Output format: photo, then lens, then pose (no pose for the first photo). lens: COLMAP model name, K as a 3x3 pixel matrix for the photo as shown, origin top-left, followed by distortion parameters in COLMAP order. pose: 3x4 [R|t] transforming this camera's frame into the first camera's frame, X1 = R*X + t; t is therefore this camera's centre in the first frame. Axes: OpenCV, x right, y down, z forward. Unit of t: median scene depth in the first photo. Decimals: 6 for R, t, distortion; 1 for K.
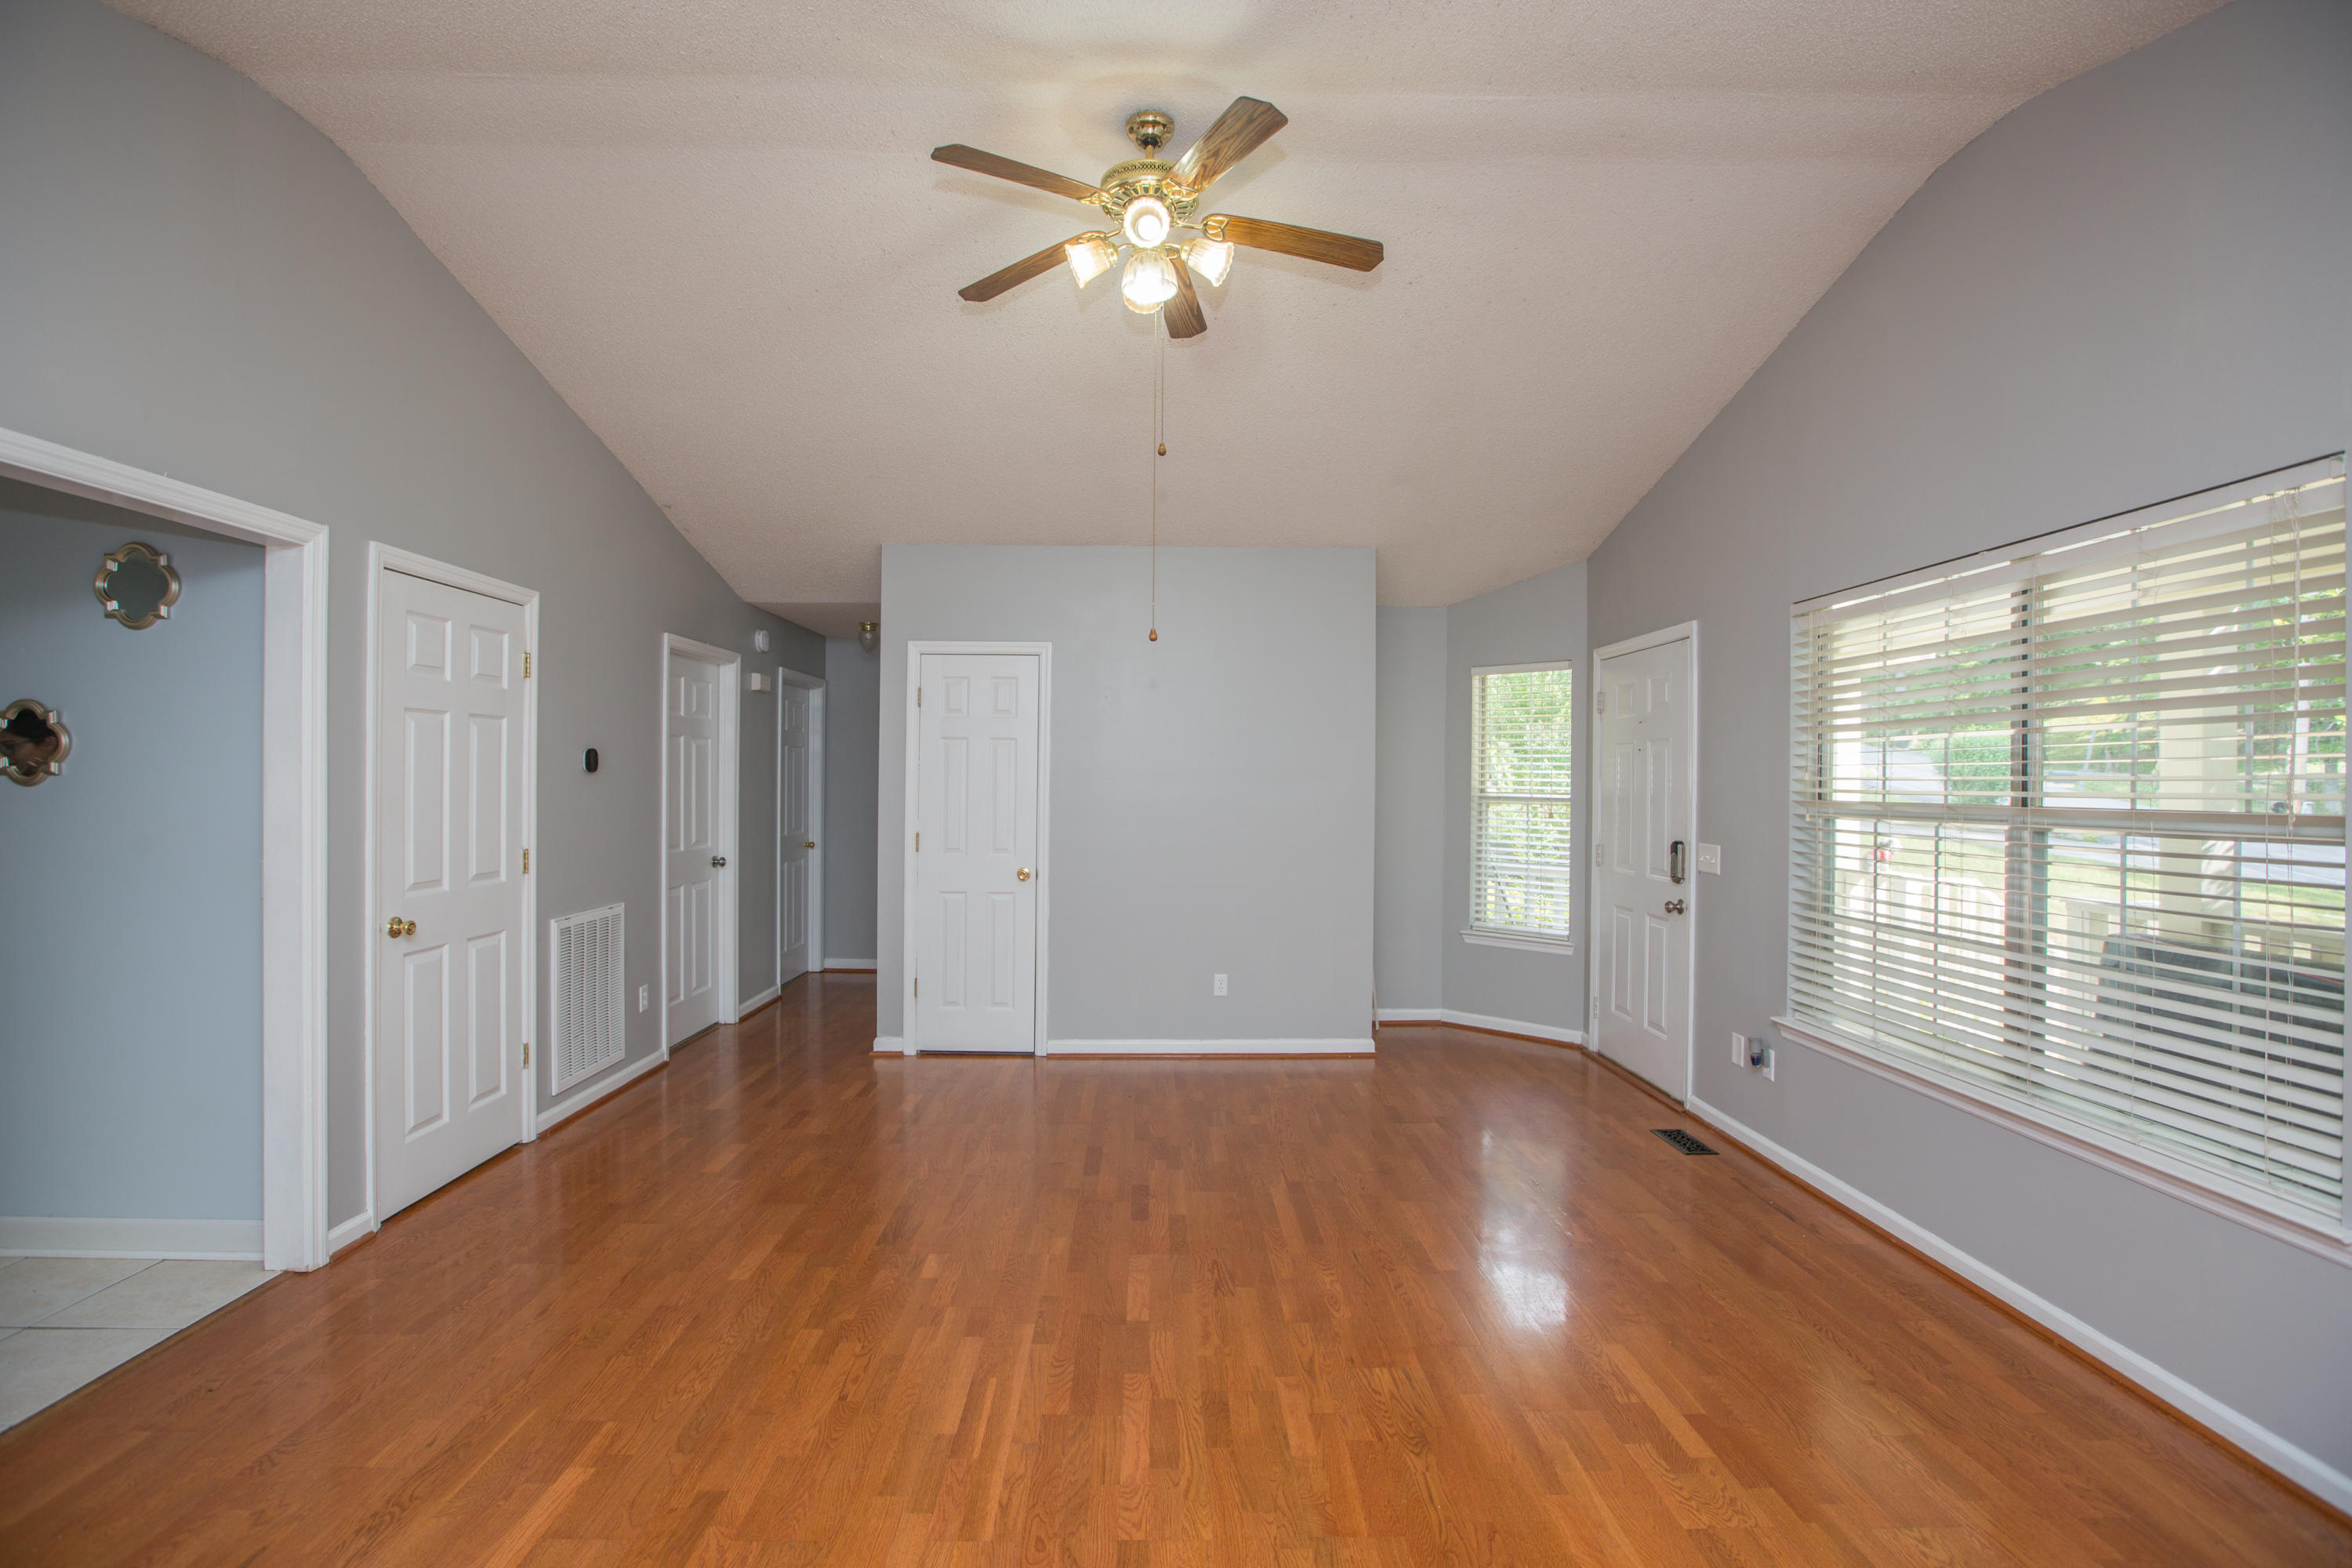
lens RADIAL K [[1071.1, 0, 1166.8], [0, 1071.1, 776.9], [0, 0, 1]] dist [-0.048752, 0.013603]
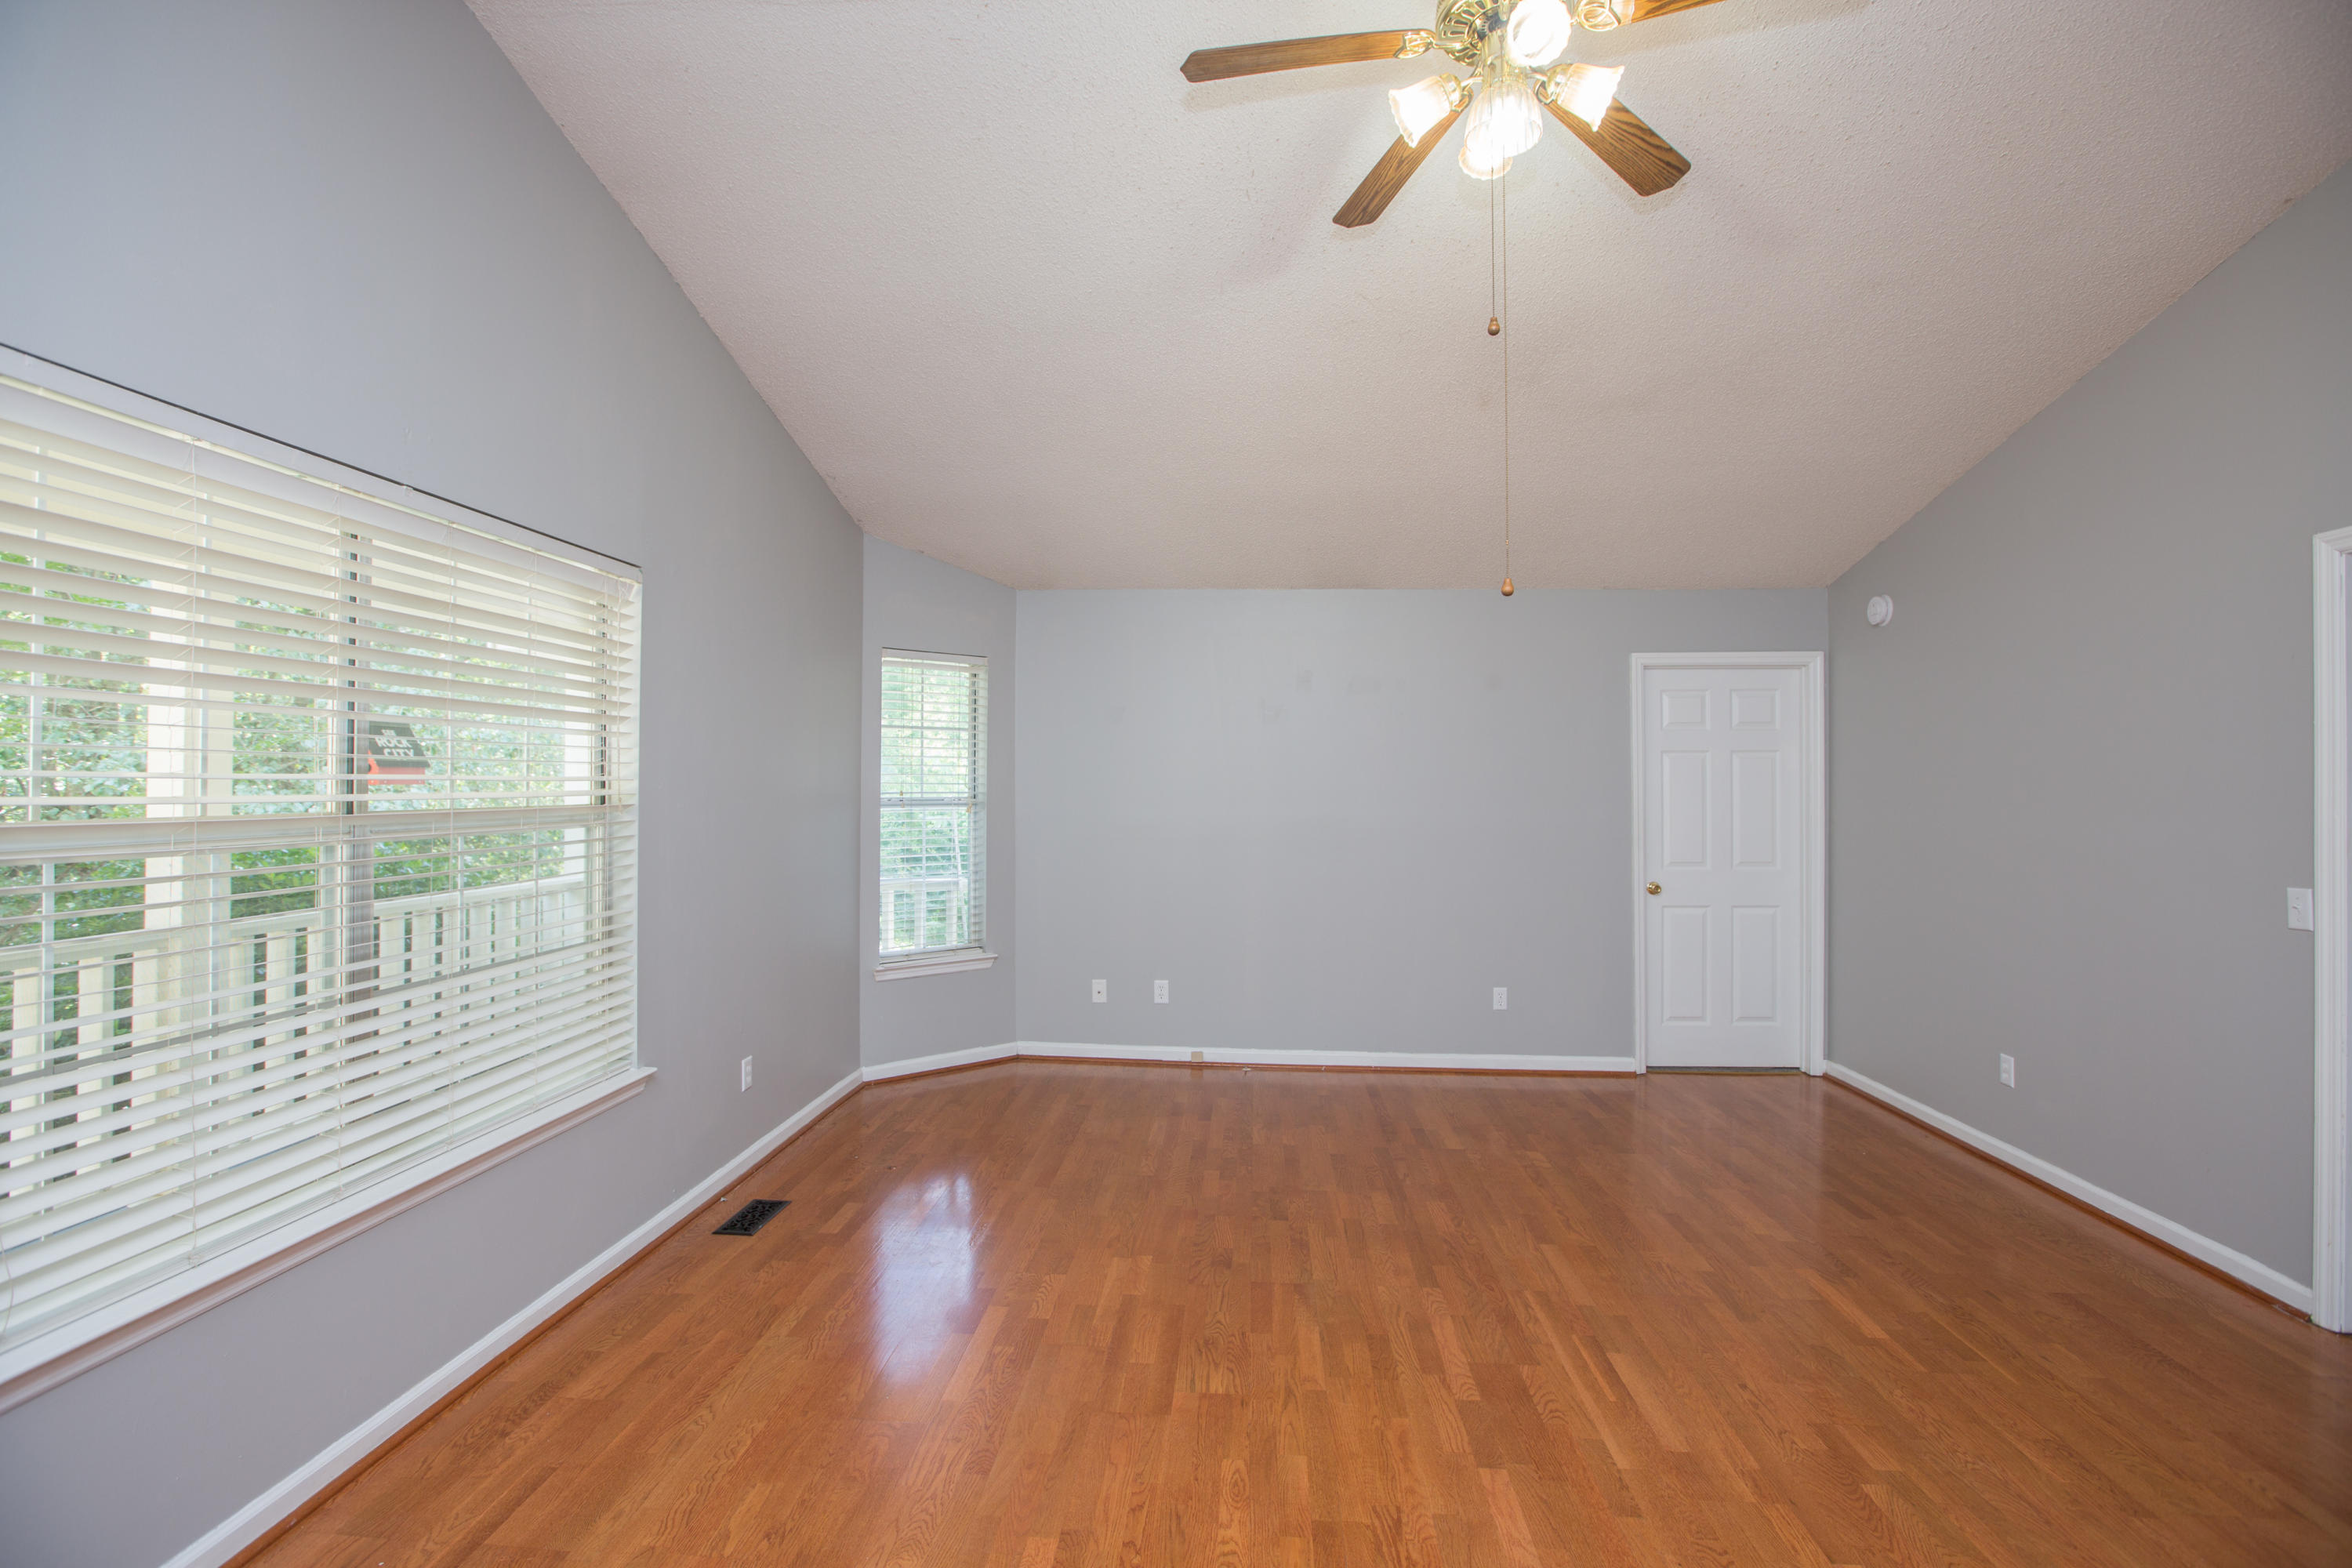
lens RADIAL K [[1071.1, 0, 1166.8], [0, 1071.1, 776.9], [0, 0, 1]] dist [-0.048752, 0.013603]
pose [[-0.995139, -0.012468, 0.097686, 0.149479], [-0.013102, 0.999897, -0.005851, -0.002103], [-0.097603, -0.007103, -0.995200, 1.850531]]
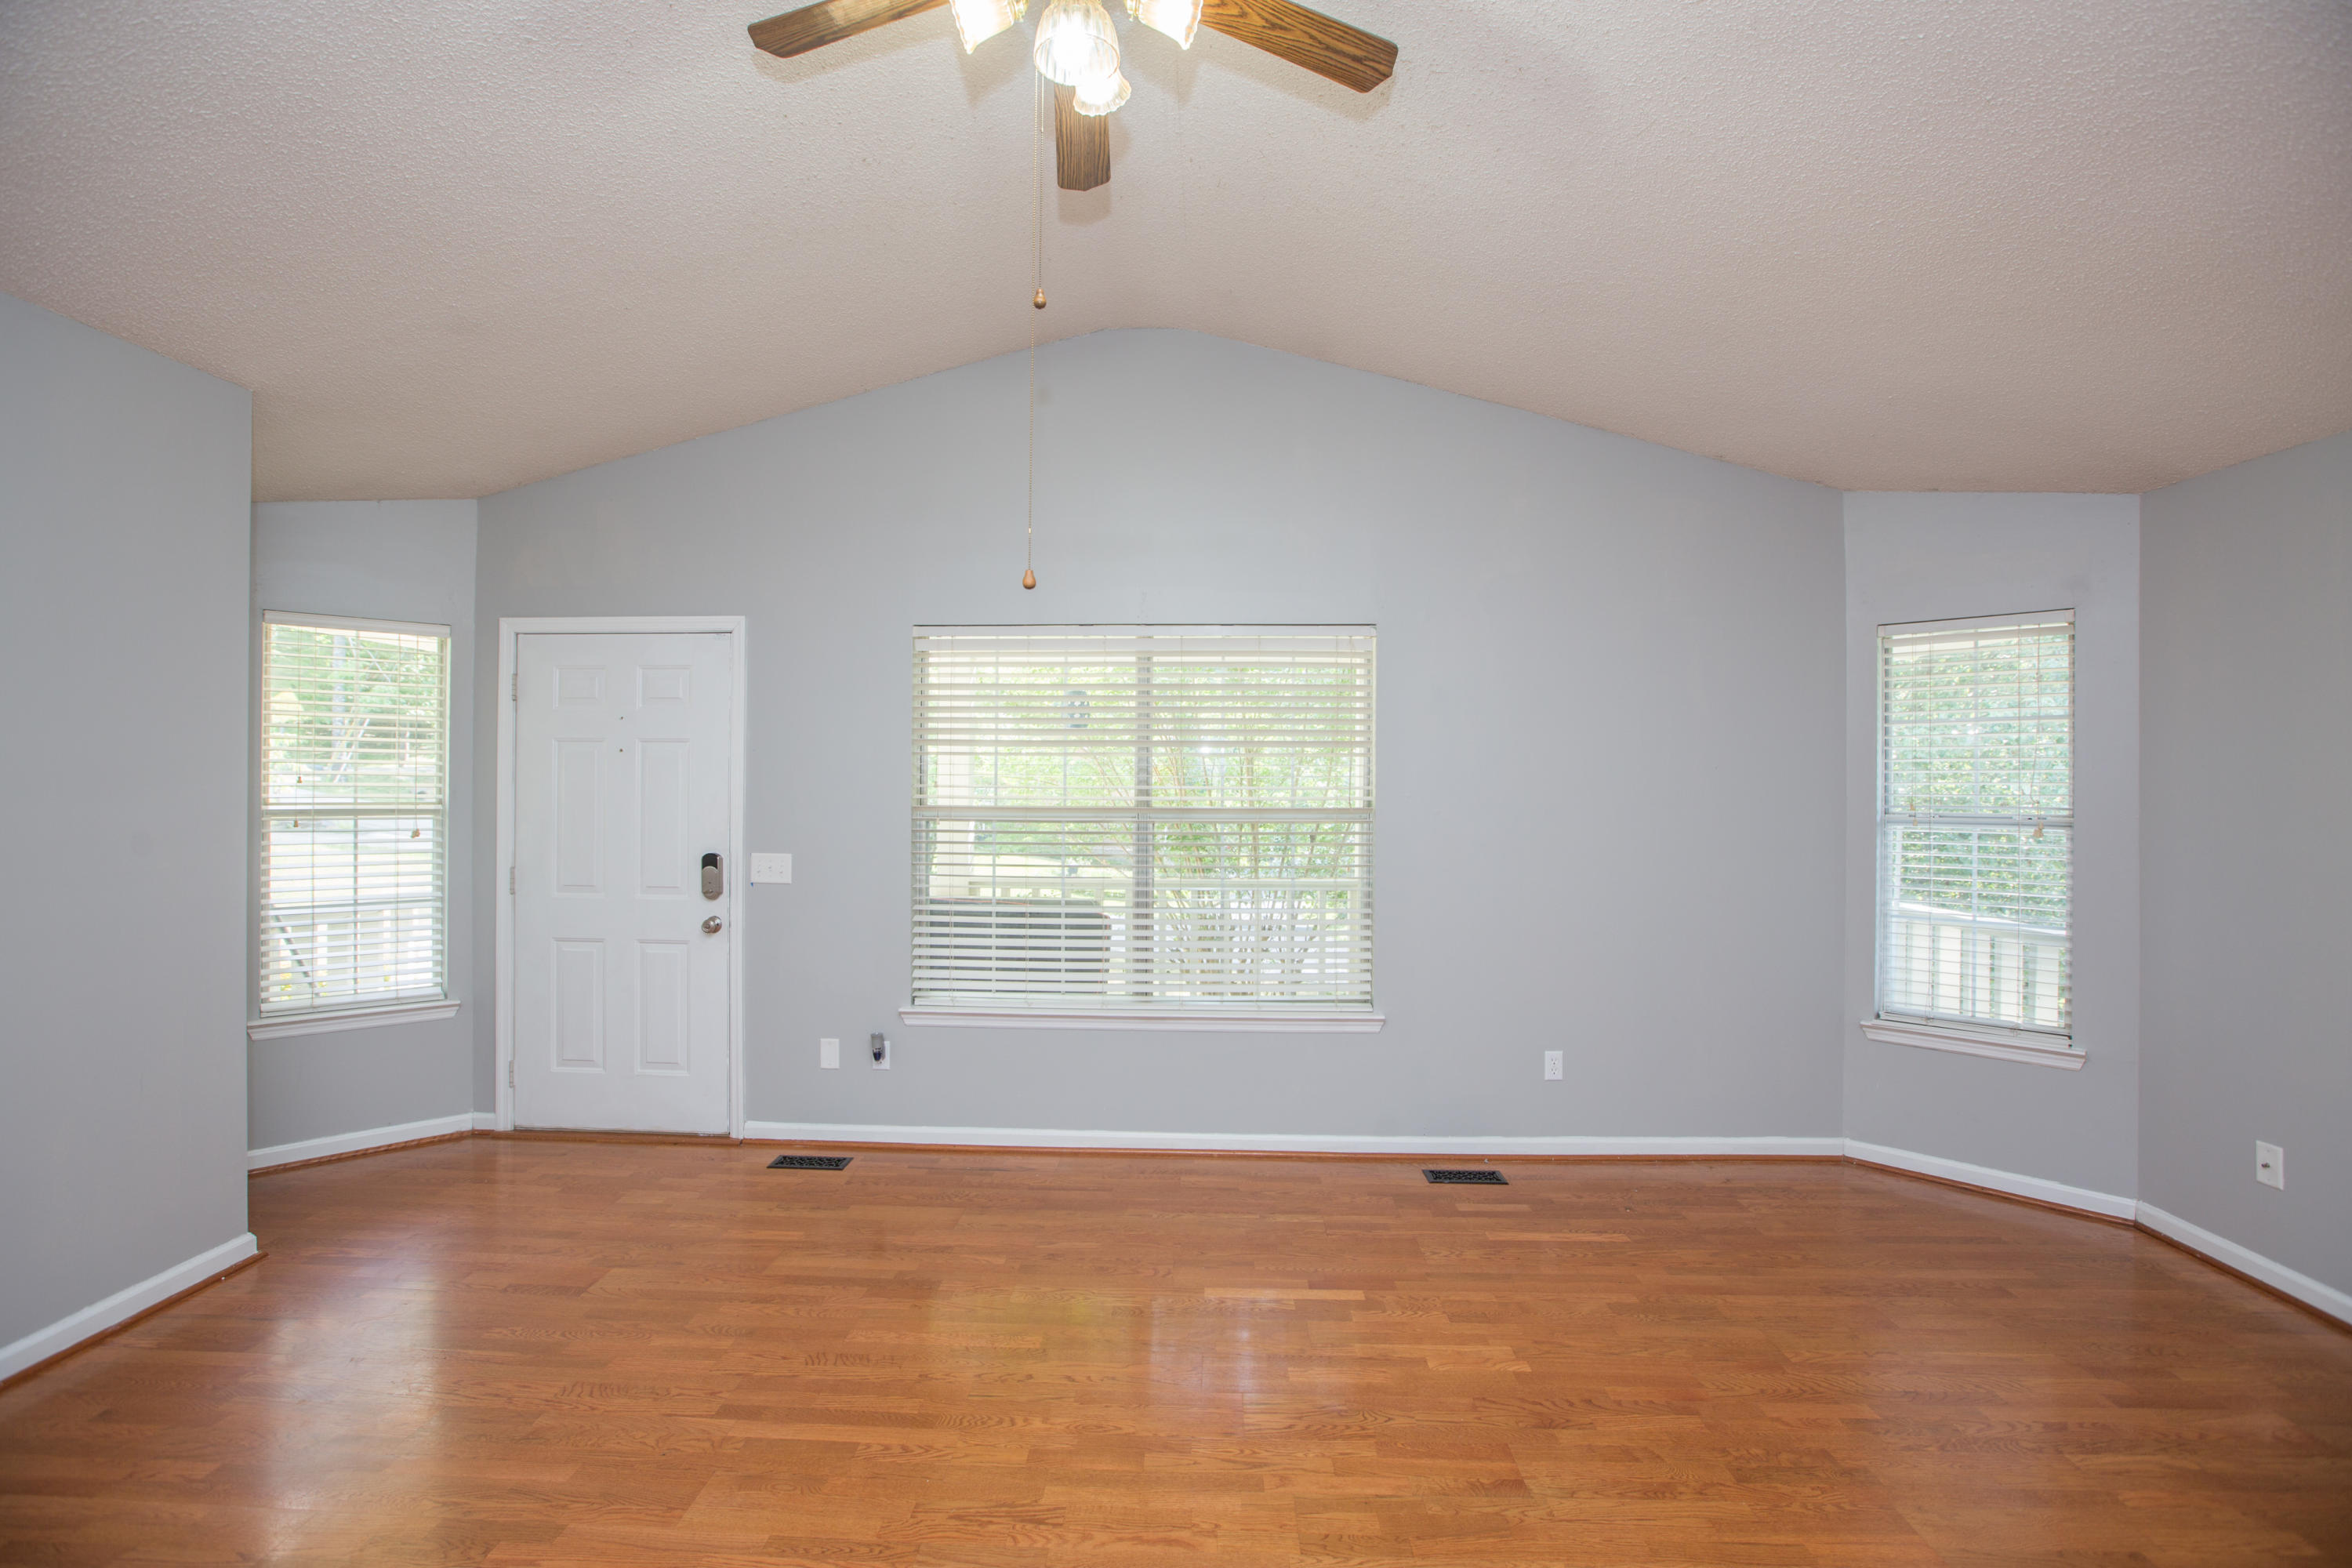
lens RADIAL K [[1071.1, 0, 1166.8], [0, 1071.1, 776.9], [0, 0, 1]] dist [-0.048752, 0.013603]
pose [[0.058480, -0.004165, 0.998280, -0.699728], [-0.005355, 0.999976, 0.004485, -0.019931], [-0.998274, -0.005608, 0.058457, 0.951327]]
